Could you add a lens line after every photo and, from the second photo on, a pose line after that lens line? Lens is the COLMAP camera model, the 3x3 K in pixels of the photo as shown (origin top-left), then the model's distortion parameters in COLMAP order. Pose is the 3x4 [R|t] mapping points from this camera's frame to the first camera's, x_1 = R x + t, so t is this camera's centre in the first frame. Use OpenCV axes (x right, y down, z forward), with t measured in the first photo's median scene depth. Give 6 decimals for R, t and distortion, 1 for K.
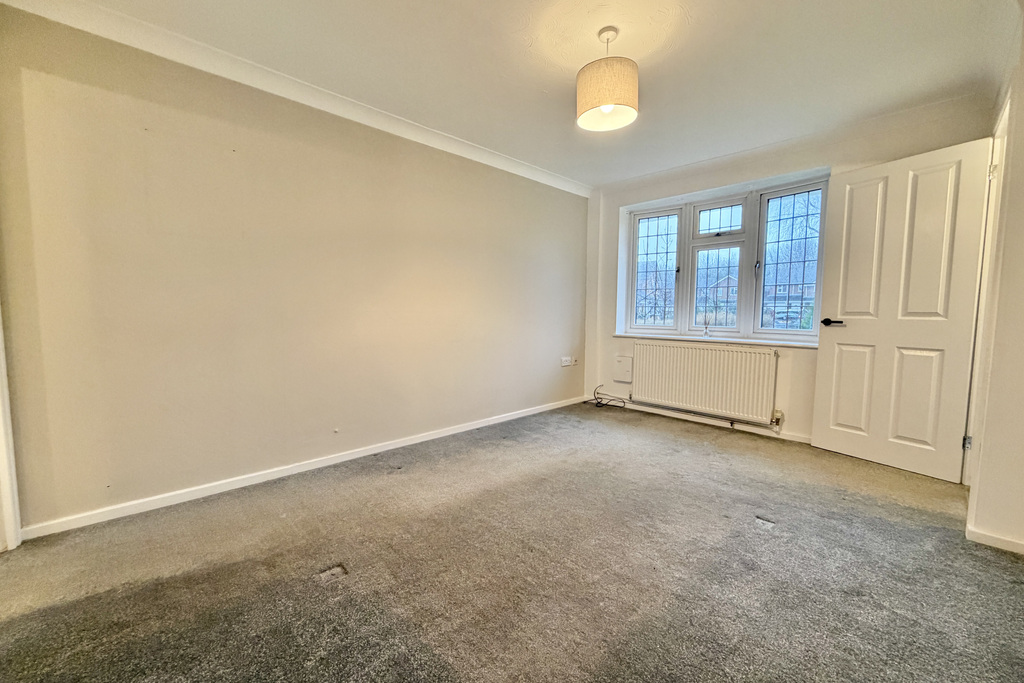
lens RADIAL K [[412.6, 0, 509.7], [0, 412.6, 342.5], [0, 0, 1]] dist [-0.000360, -0.000136]
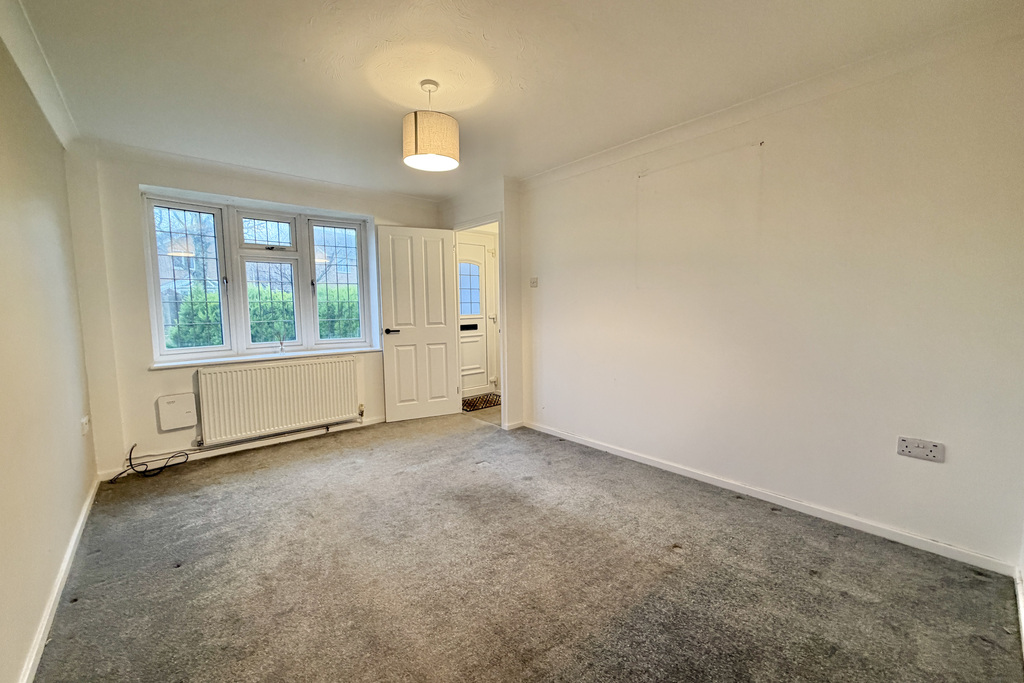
lens RADIAL K [[412.6, 0, 509.7], [0, 412.6, 342.5], [0, 0, 1]] dist [-0.000360, -0.000136]
pose [[0.044008, -0.095308, 0.994475, -0.539945], [0.090498, 0.991727, 0.091040, -0.091823], [-0.994924, 0.085991, 0.052269, 0.475857]]
